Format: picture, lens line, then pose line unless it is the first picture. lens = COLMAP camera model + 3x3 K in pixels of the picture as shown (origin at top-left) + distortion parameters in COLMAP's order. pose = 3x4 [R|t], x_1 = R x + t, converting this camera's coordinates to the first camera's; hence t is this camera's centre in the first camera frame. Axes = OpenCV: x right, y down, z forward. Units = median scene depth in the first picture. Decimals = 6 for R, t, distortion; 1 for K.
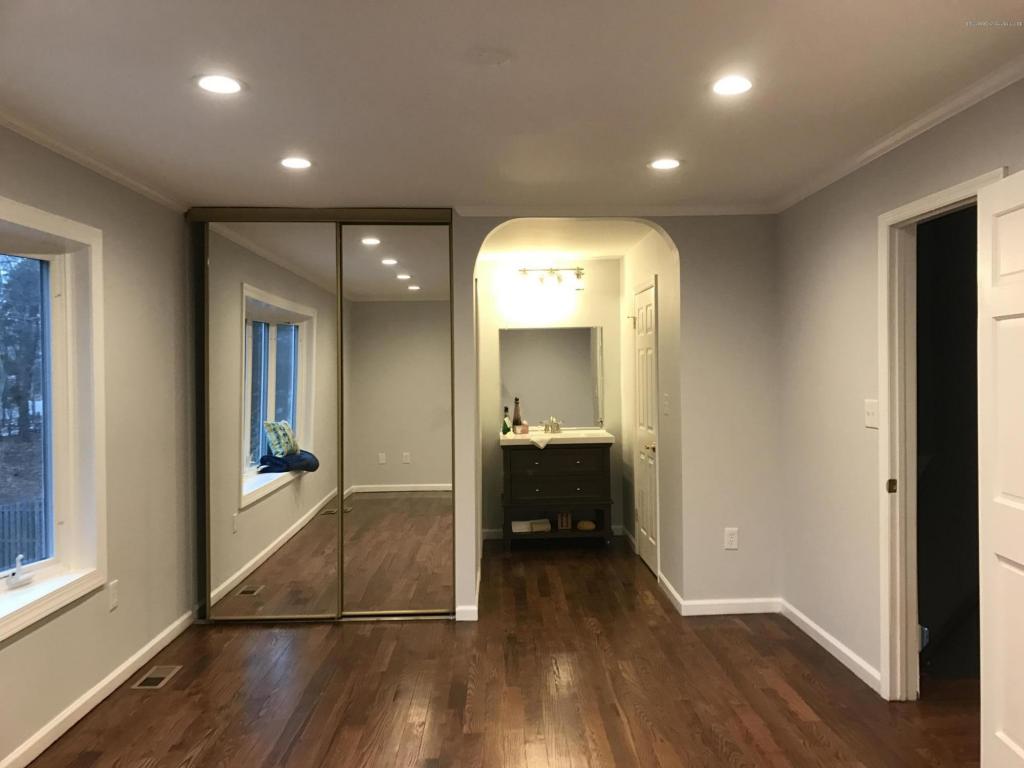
lens RADIAL K [[839.3, 0, 516.5], [0, 839.3, 377.3], [0, 0, 1]] dist [0.051075, -0.050505]
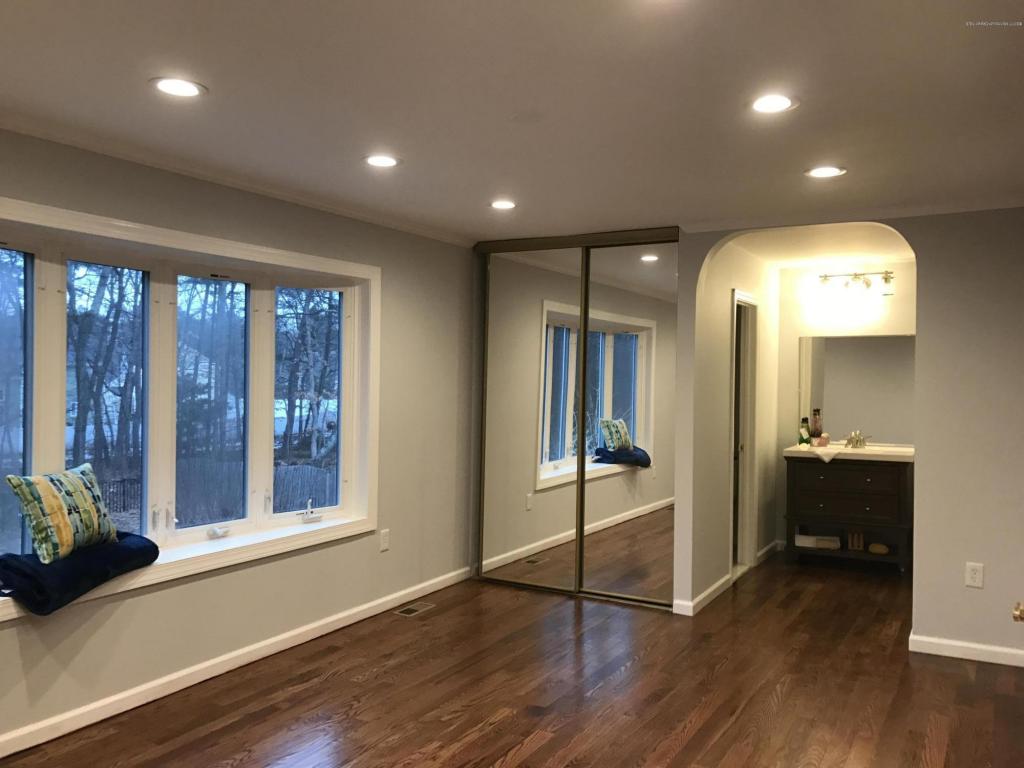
lens RADIAL K [[839.3, 0, 515.8], [0, 839.3, 381.7], [0, 0, 1]] dist [0.051075, -0.050505]
pose [[0.848358, 0.024872, -0.528839, 0.313564], [-0.026039, 0.999647, 0.005244, -0.003989], [0.528783, 0.009321, 0.848706, -0.012741]]
